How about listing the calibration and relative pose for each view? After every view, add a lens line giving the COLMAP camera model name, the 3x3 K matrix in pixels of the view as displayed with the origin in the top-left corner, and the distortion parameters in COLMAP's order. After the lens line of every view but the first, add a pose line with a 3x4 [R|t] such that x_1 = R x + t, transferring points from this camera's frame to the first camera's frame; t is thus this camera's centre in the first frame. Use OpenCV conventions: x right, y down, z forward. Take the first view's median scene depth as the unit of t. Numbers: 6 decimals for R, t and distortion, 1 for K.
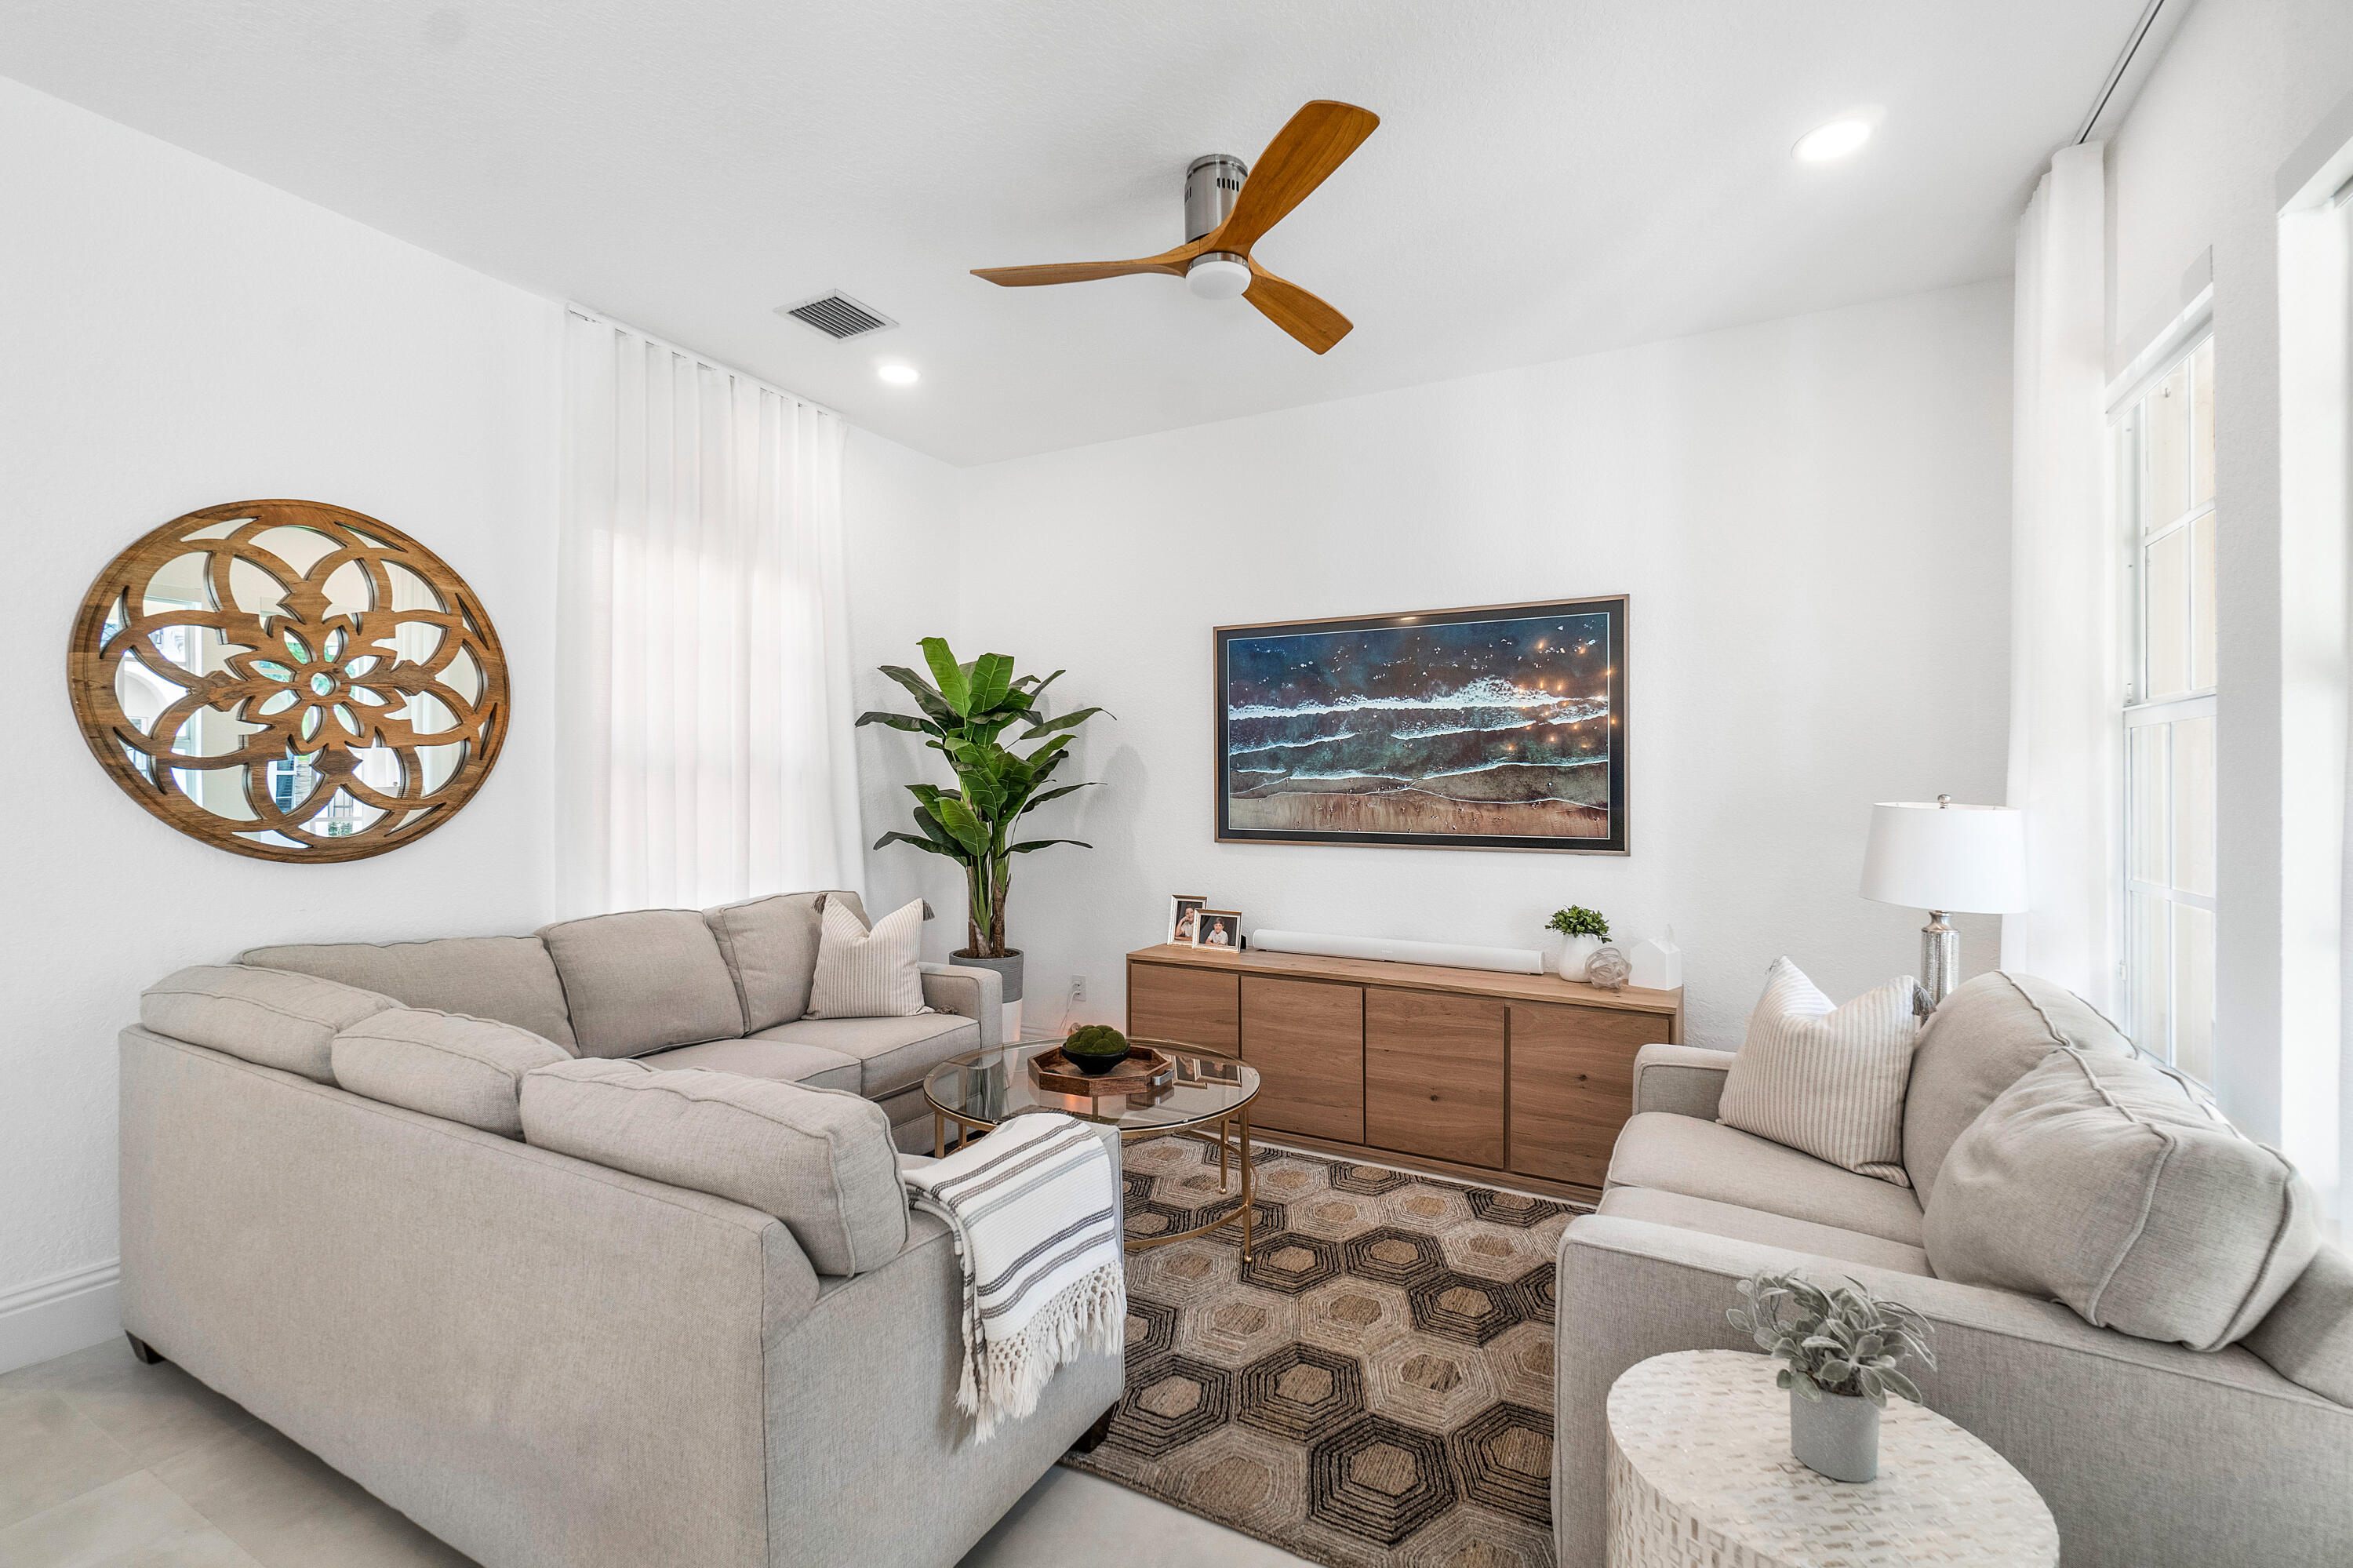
lens RADIAL K [[1046.0, 0, 1176.5], [0, 1046.0, 784.0], [0, 0, 1]] dist [-0.000792, 0.000219]
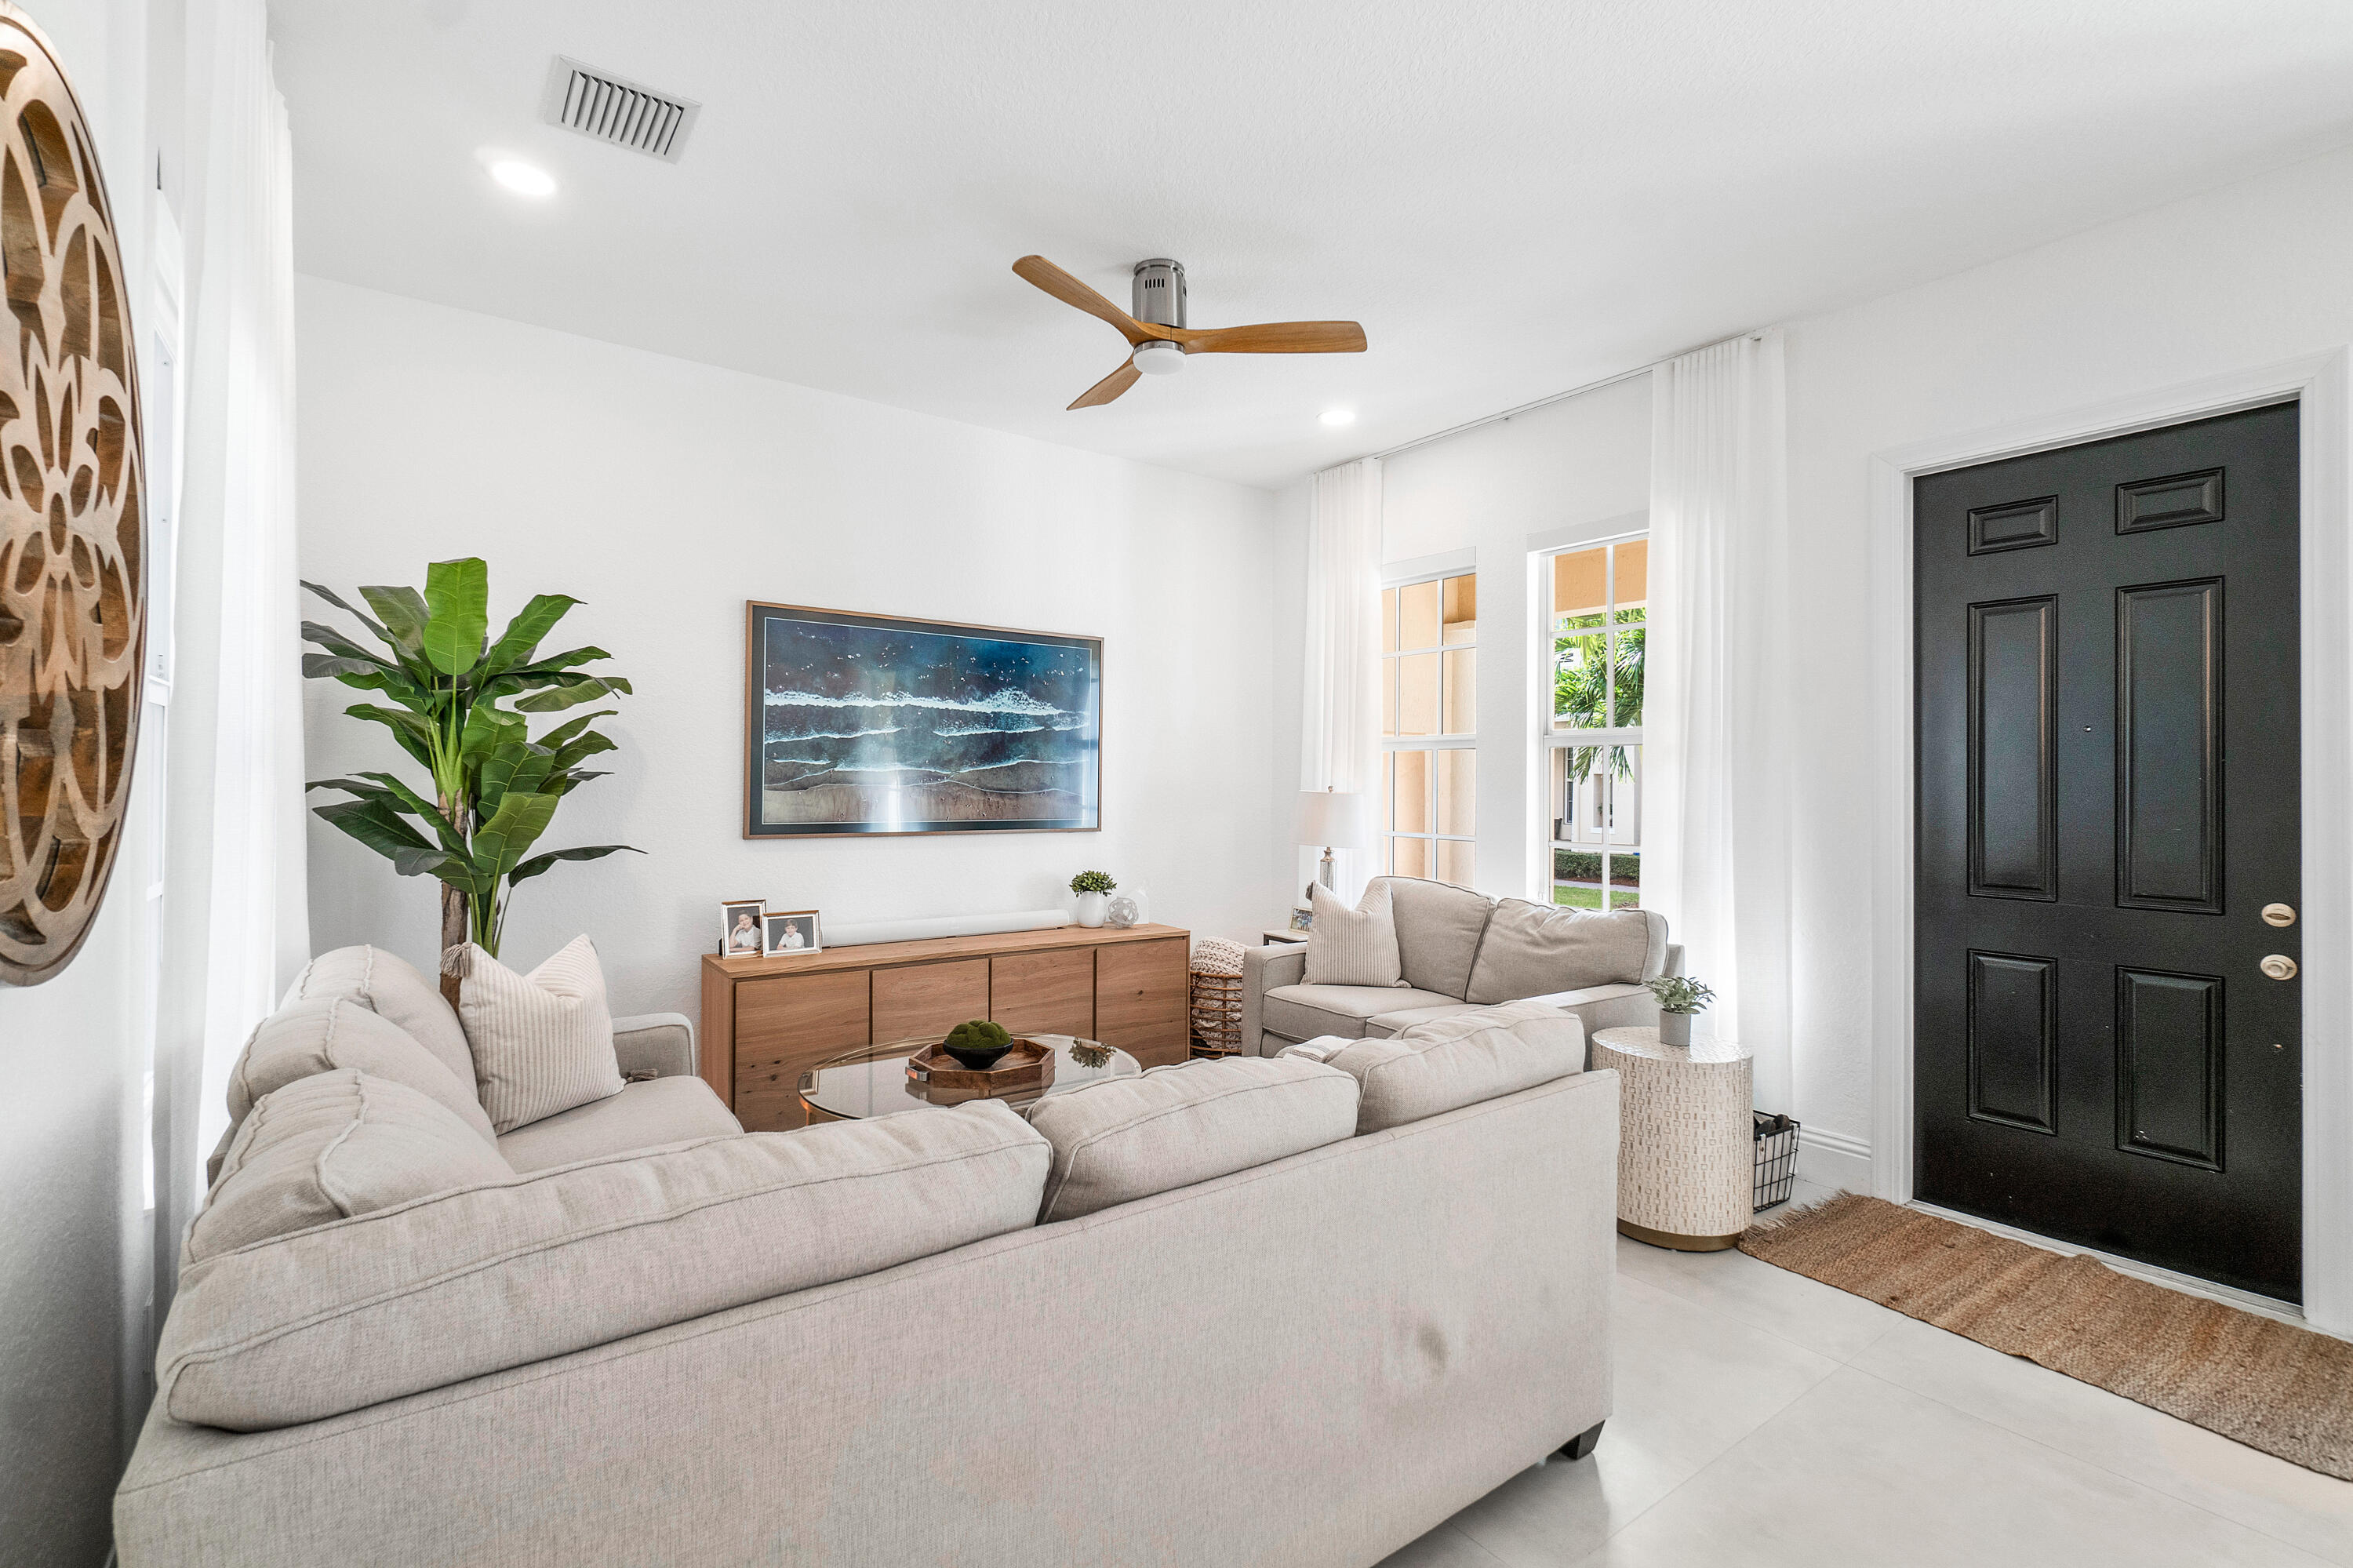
lens RADIAL K [[1046.0, 0, 1176.5], [0, 1046.0, 784.0], [0, 0, 1]] dist [-0.000792, 0.000219]
pose [[0.420151, -0.001120, 0.907454, -0.681569], [-0.009312, 0.999941, 0.005546, -0.000622], [-0.907407, -0.010780, 0.420115, 0.312899]]
